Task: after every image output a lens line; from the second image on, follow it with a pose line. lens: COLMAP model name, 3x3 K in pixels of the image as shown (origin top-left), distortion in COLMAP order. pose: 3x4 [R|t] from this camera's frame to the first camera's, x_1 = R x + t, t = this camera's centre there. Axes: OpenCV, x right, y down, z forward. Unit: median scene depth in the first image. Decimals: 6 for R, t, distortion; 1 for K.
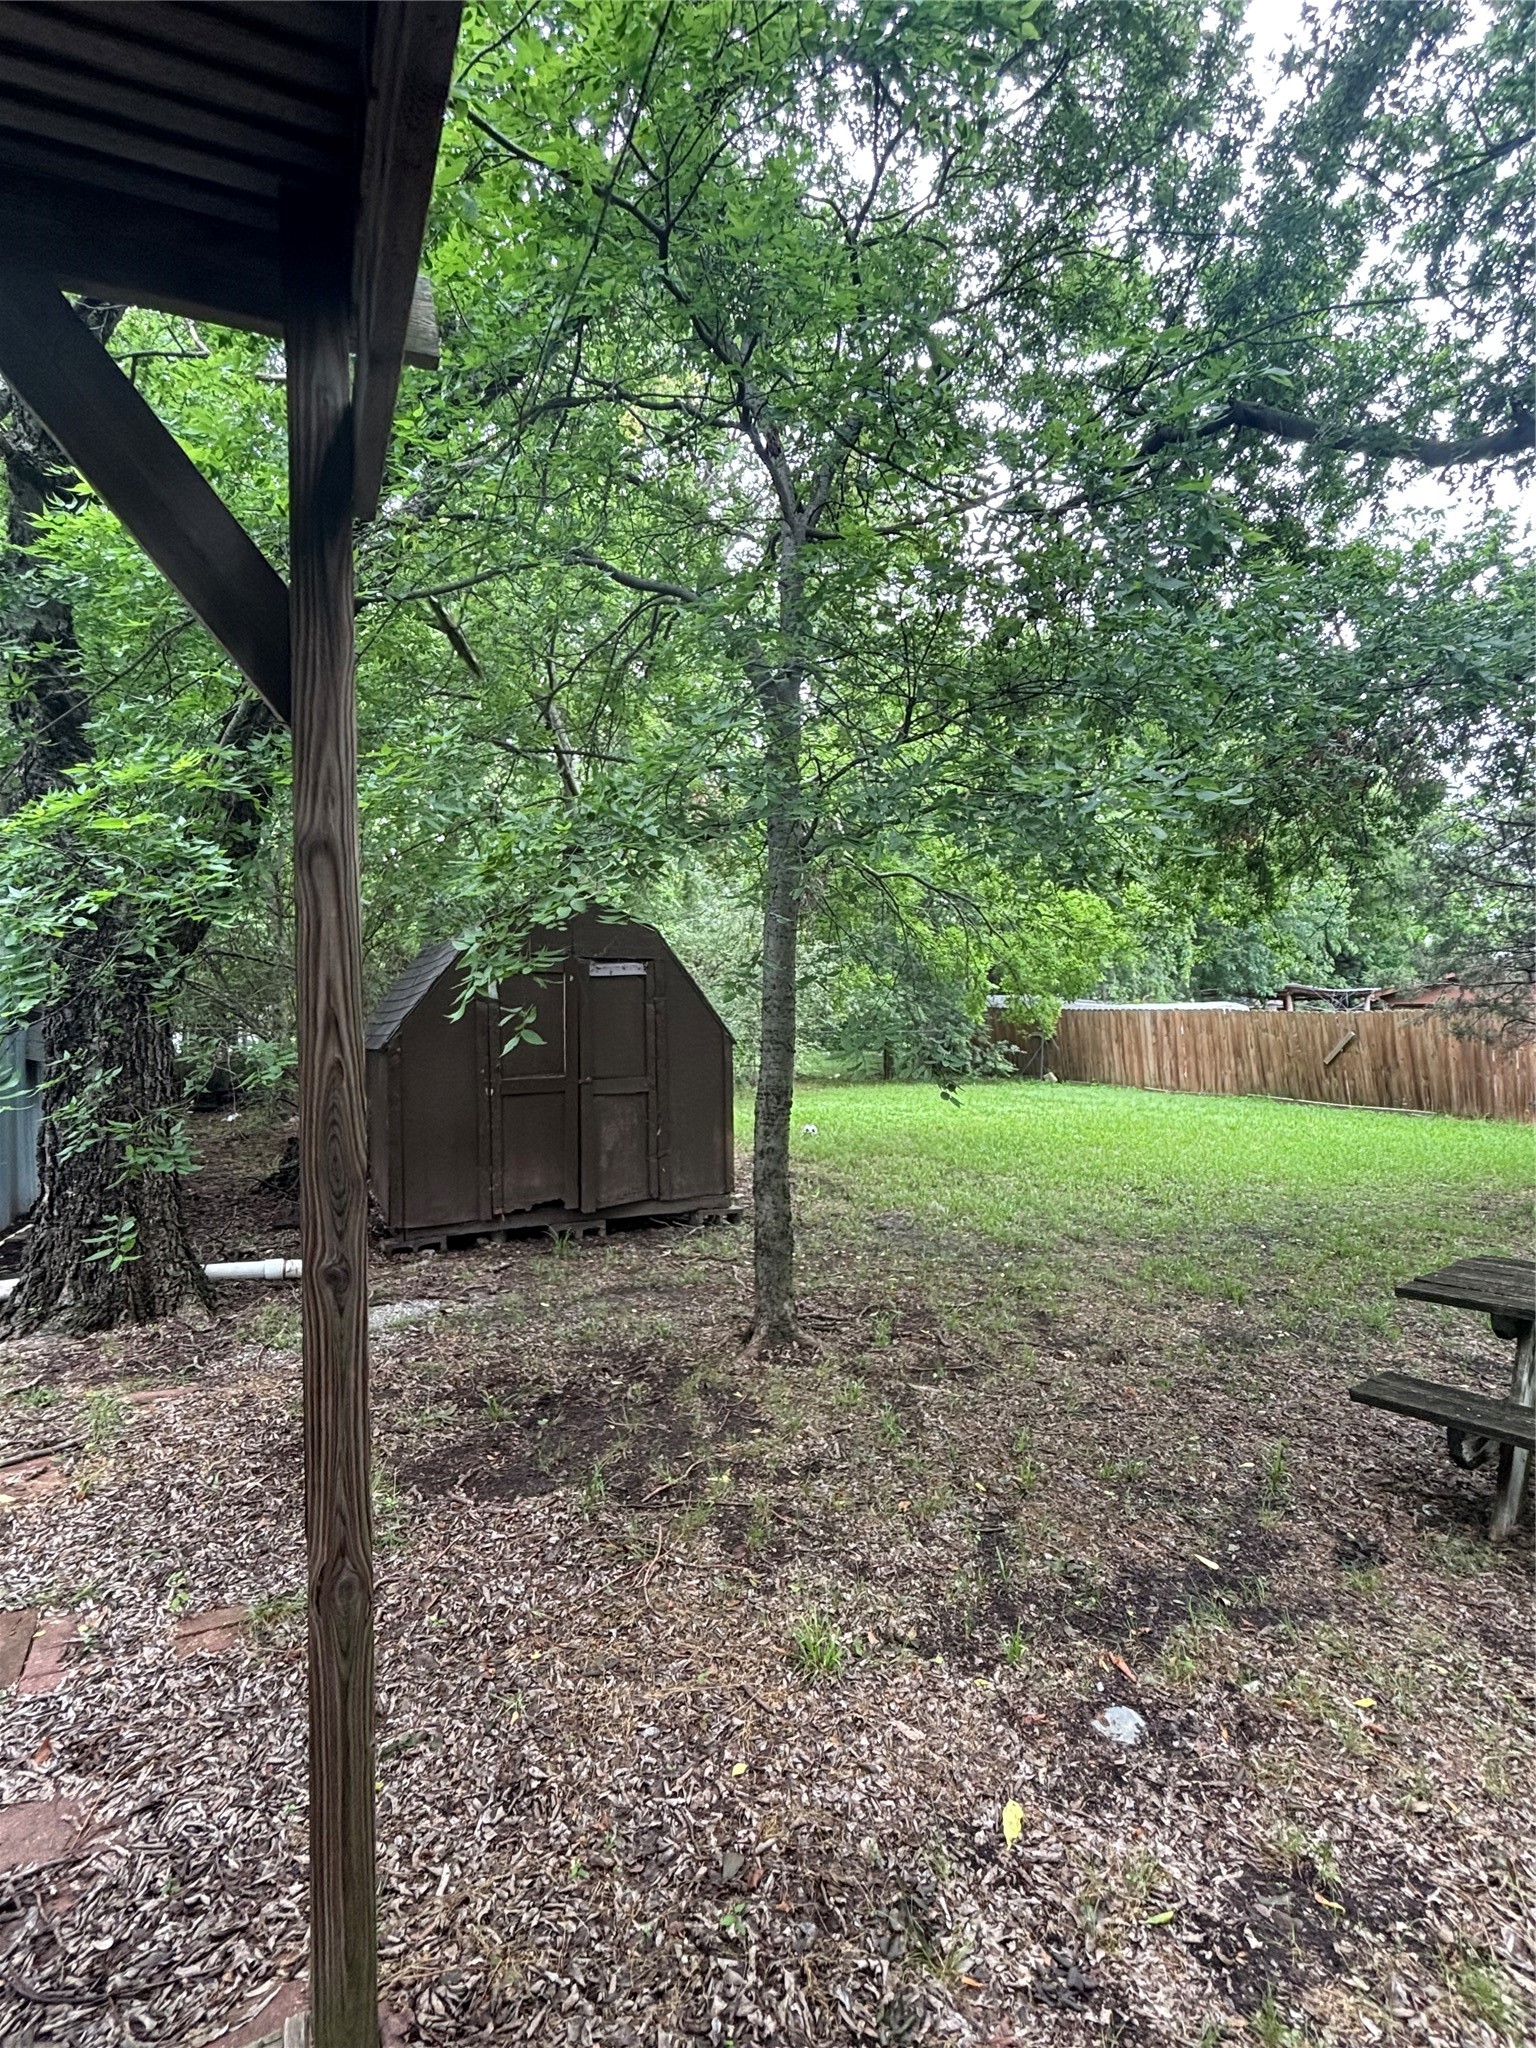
lens RADIAL K [[915.6, 0, 763.3], [0, 915.6, 1024.3], [0, 0, 1]] dist [-0.013748, 0.002924]
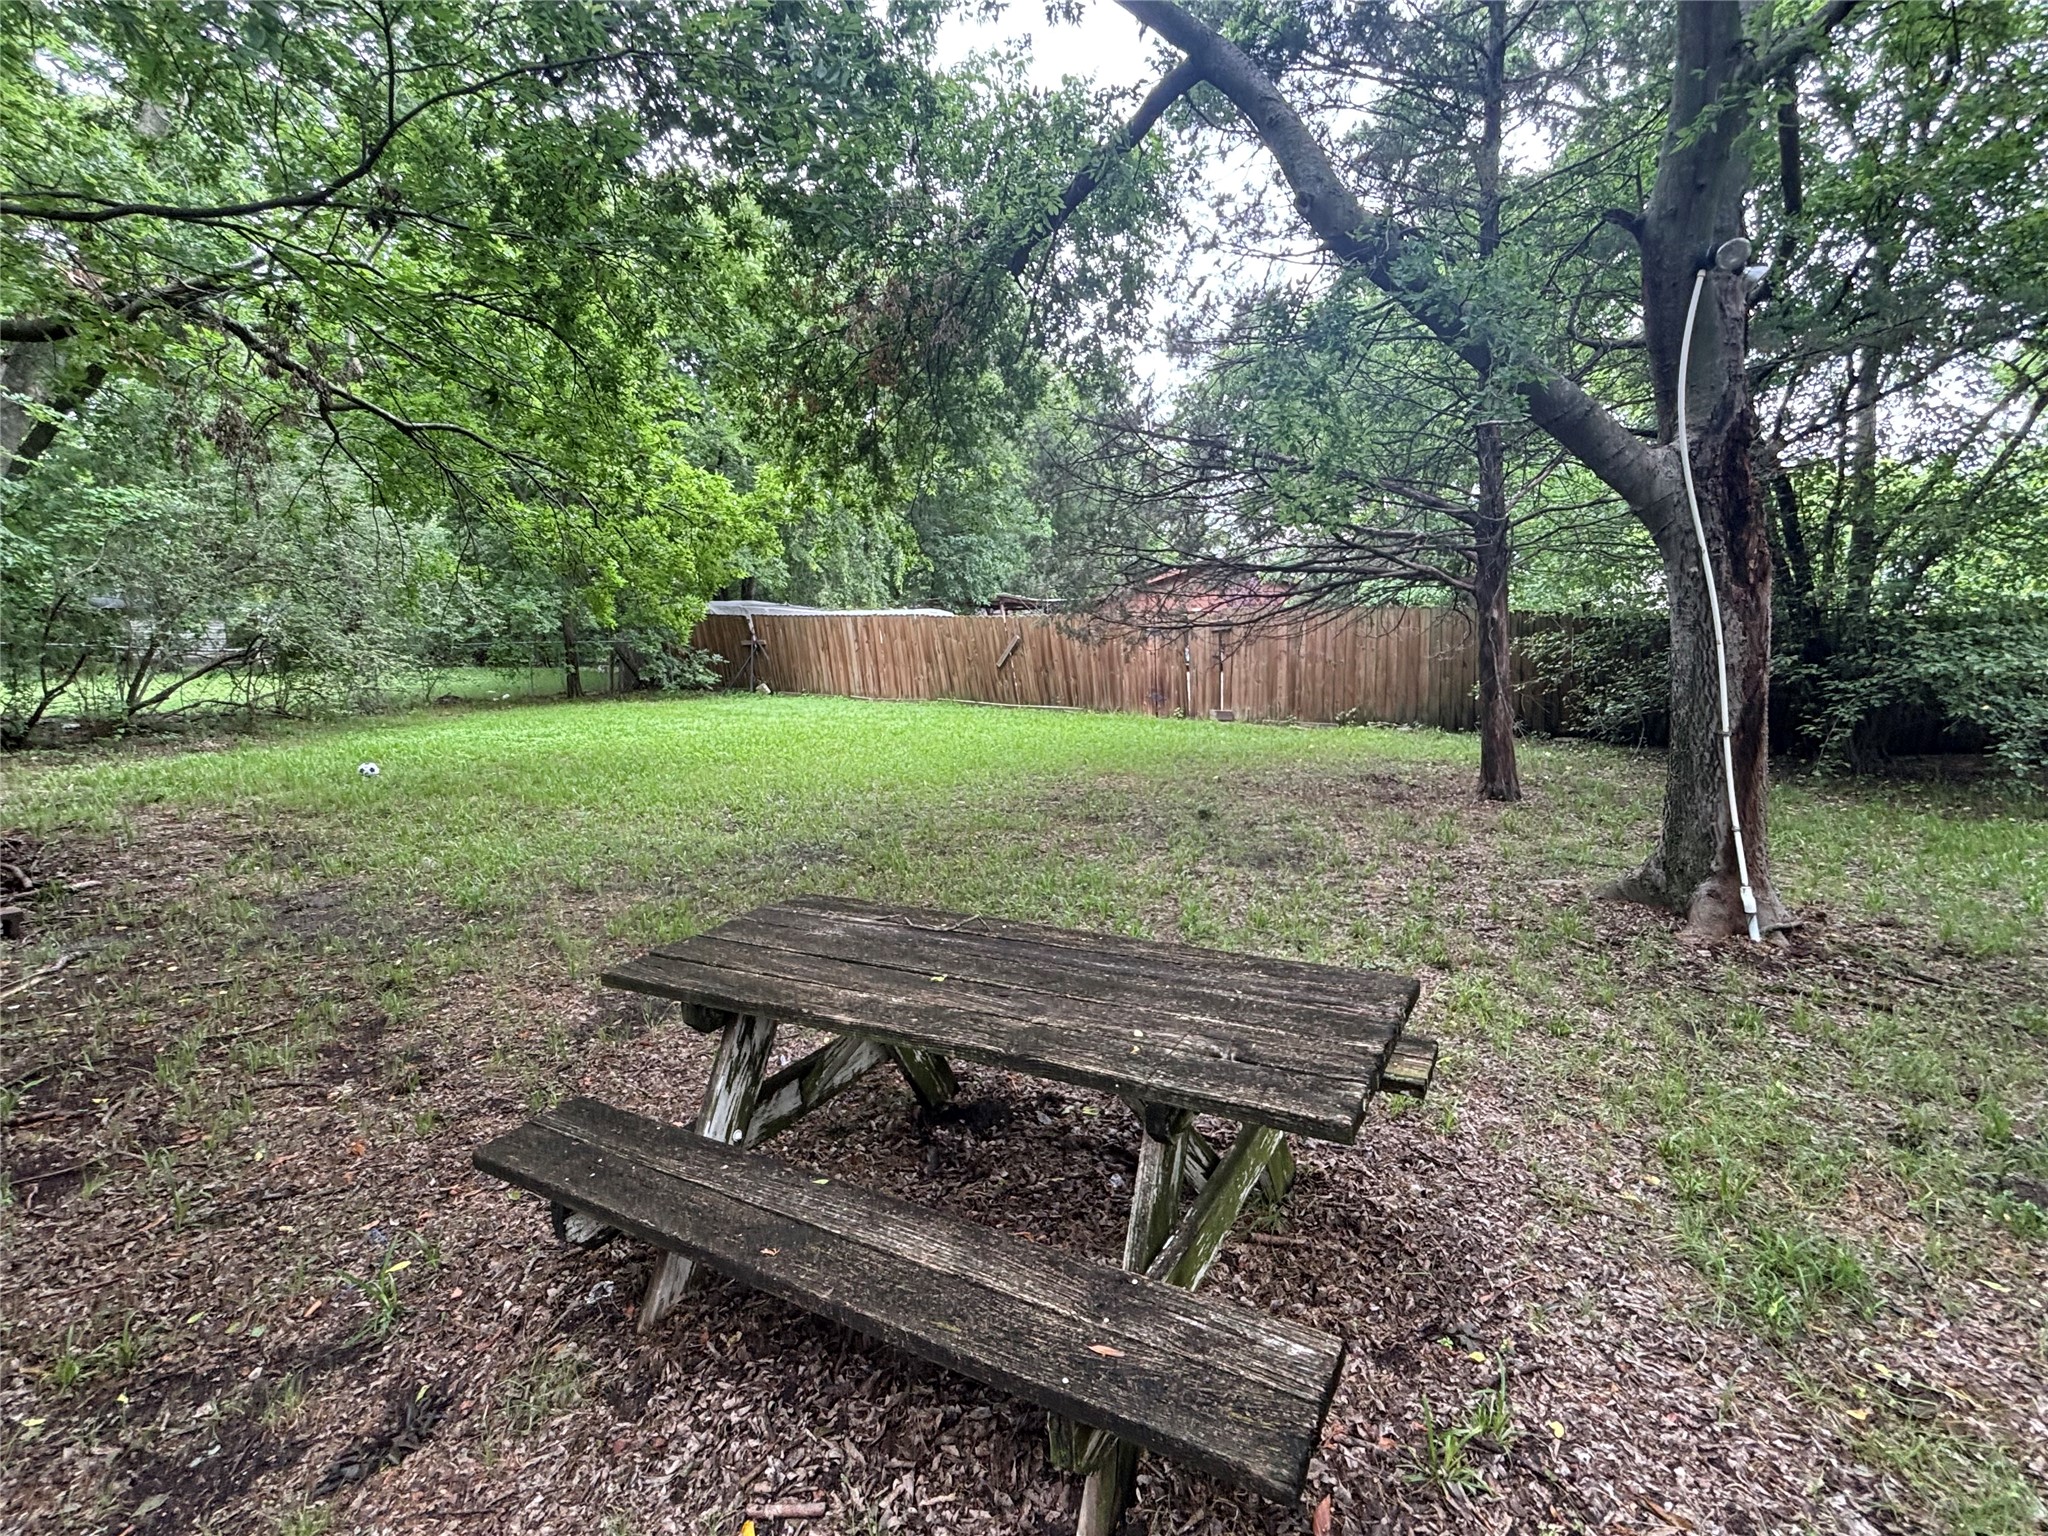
lens RADIAL K [[915.6, 0, 1026.5], [0, 915.6, 763.3], [0, 0, 1]] dist [-0.013748, 0.002924]
pose [[0.876628, -0.071170, 0.475877, 0.121512], [0.006863, 0.990750, 0.135530, 0.010150], [-0.481120, -0.115543, 0.869007, 0.049438]]
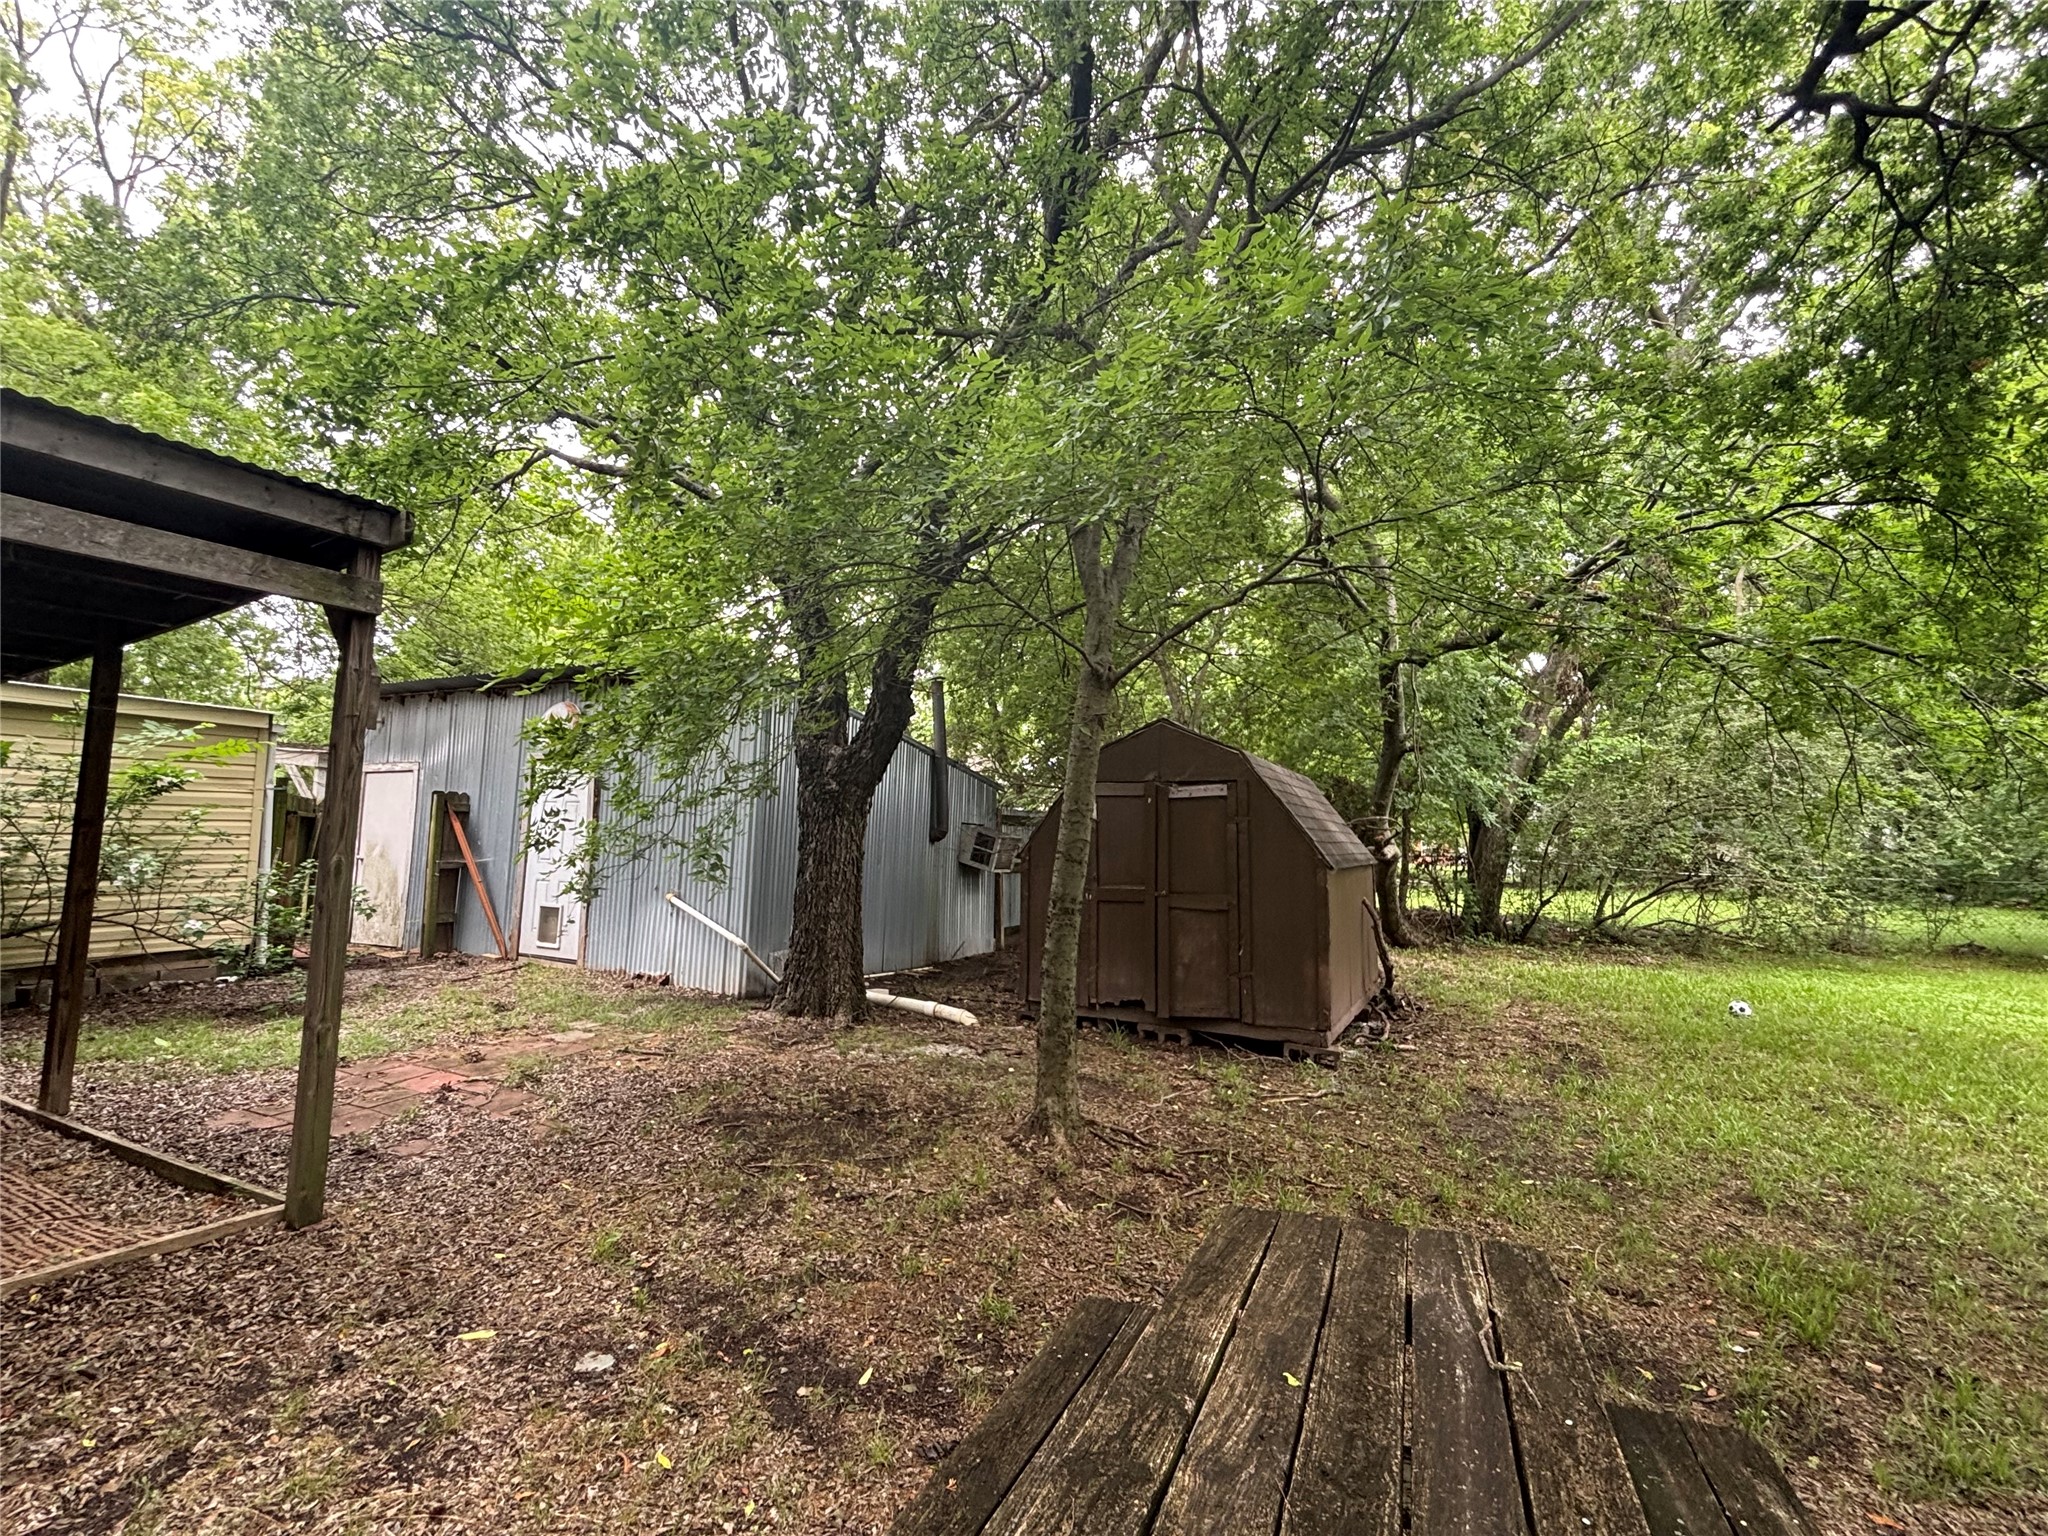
lens RADIAL K [[915.6, 0, 1025.6], [0, 915.6, 762.4], [0, 0, 1]] dist [-0.013748, 0.002924]
pose [[0.606525, -0.045487, -0.793762, 0.274579], [-0.037524, 0.995612, -0.085728, 0.002639], [0.794179, 0.081781, 0.602156, 0.097094]]
